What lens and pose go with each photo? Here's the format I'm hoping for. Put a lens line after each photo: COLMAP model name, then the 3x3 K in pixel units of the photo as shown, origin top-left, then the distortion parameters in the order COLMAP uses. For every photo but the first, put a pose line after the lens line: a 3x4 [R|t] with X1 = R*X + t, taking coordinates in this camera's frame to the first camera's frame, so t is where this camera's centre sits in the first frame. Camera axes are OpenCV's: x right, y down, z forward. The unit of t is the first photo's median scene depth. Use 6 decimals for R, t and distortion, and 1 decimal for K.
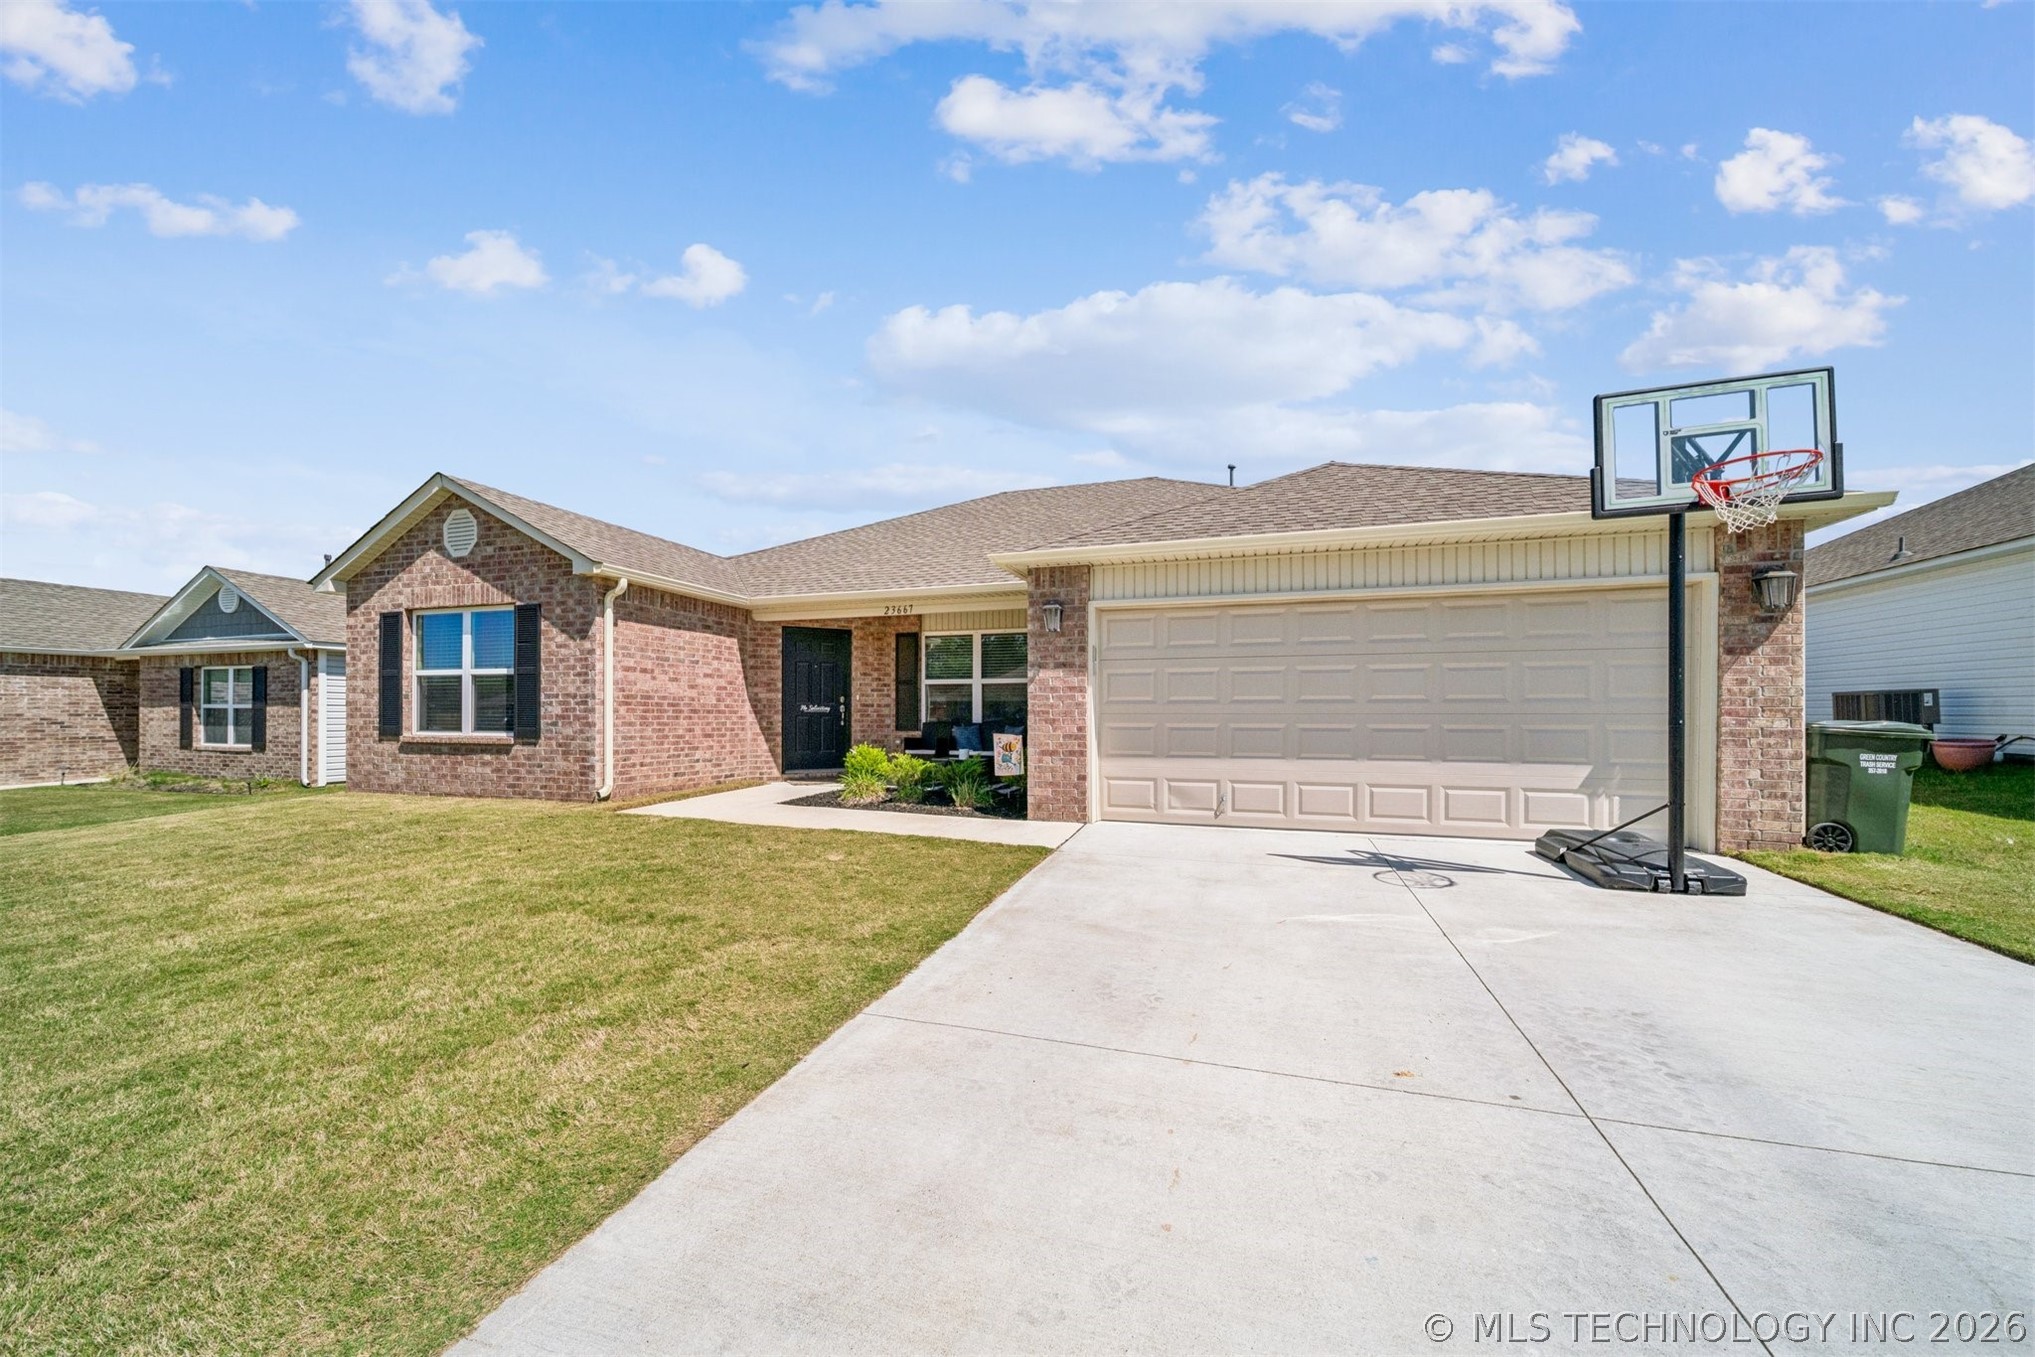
lens RADIAL K [[691.9, 0, 1021.5], [0, 691.9, 708.7], [0, 0, 1]] dist [-0.000264, -0.000005]
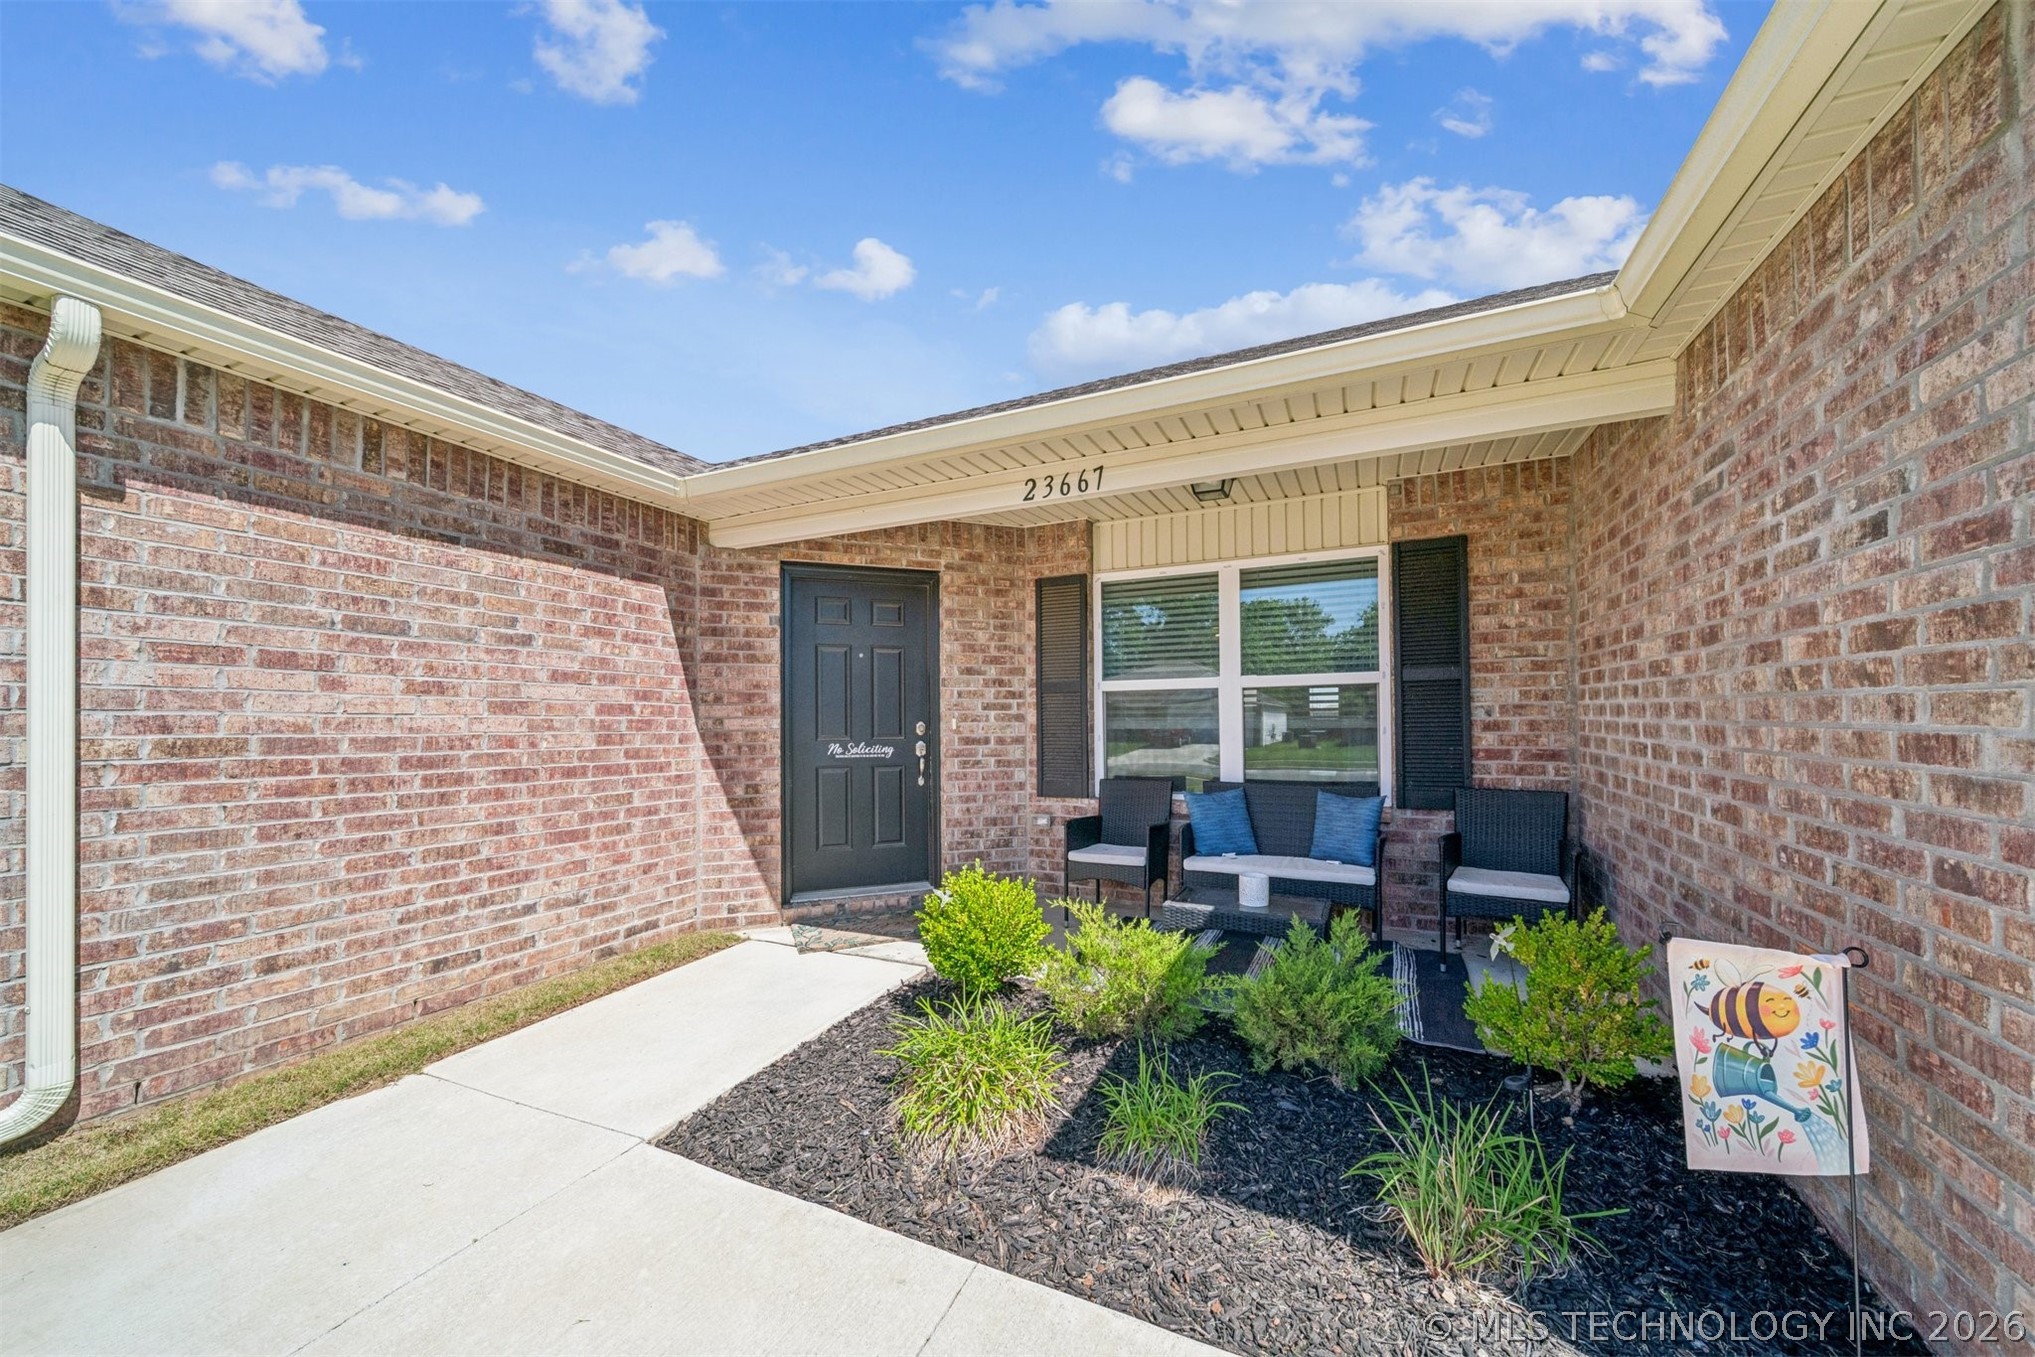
lens RADIAL K [[726.2, 0, 1042.6], [0, 726.2, 706.9], [0, 0, 1]] dist [0.000934, 0.000044]
pose [[0.994416, -0.014450, -0.104538, -0.167531], [0.012833, 0.999788, -0.016122, -0.023870], [0.104749, 0.014691, 0.994390, 0.691926]]
